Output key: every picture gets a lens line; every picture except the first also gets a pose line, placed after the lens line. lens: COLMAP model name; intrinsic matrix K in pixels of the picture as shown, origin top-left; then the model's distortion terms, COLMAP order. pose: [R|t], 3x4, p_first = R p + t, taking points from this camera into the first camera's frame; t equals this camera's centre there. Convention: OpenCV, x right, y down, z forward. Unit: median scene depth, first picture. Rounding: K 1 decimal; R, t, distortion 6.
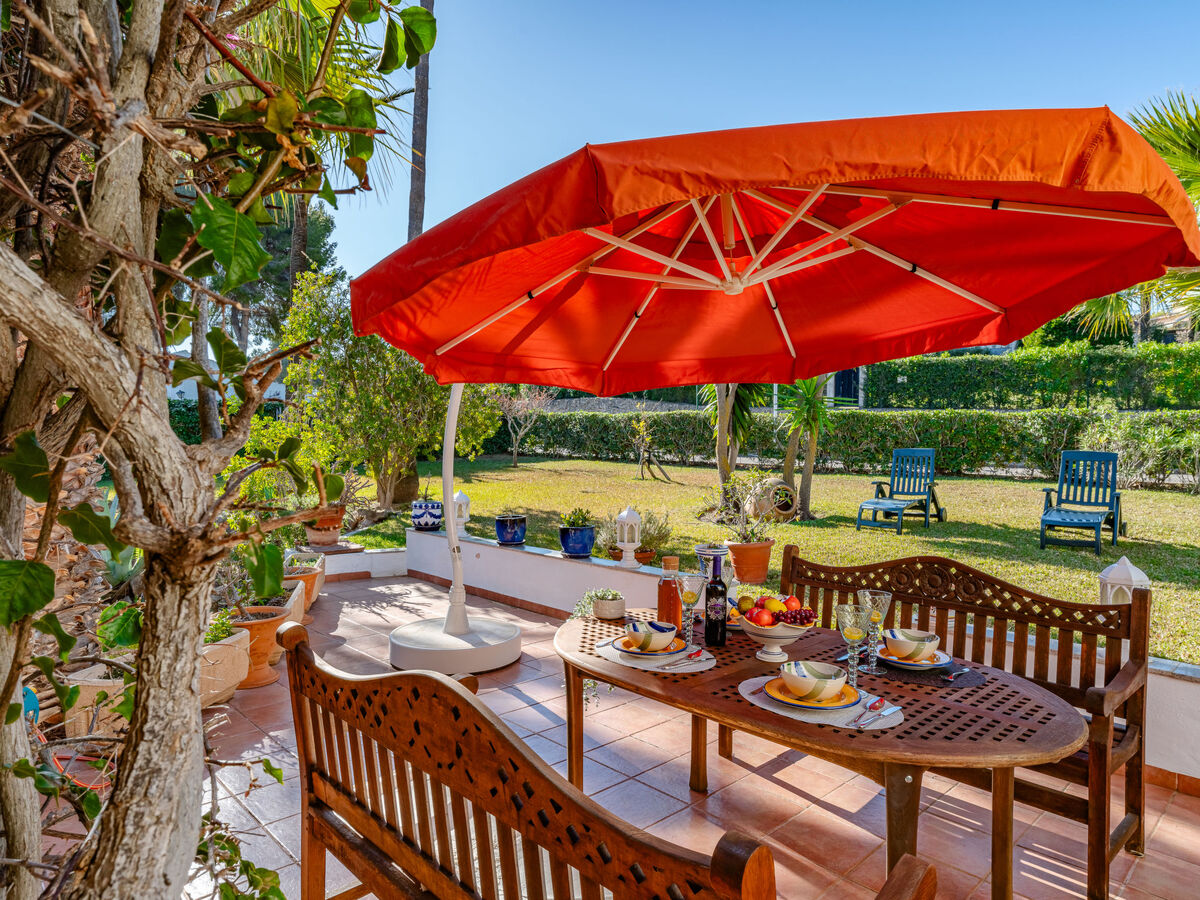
lens RADIAL K [[730.3, 0, 600.0], [0, 730.3, 450.0], [0, 0, 1]] dist [0.002356, 0.001104]
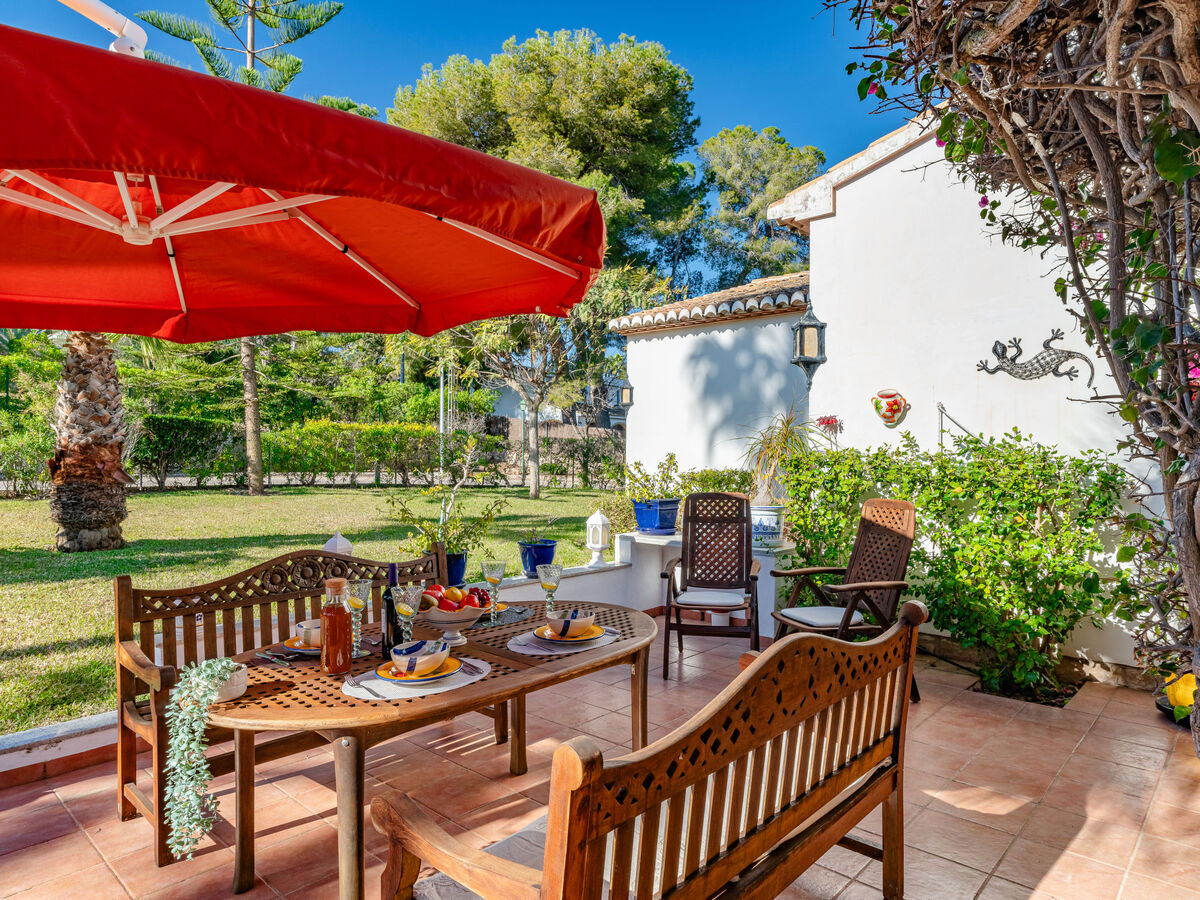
lens RADIAL K [[730.3, 0, 600.0], [0, 730.3, 450.0], [0, 0, 1]] dist [0.002356, 0.001104]
pose [[-0.040608, -0.010614, 0.999119, -0.720844], [0.014311, 0.999835, 0.011204, -0.007839], [-0.999073, 0.014753, -0.040449, 0.700529]]
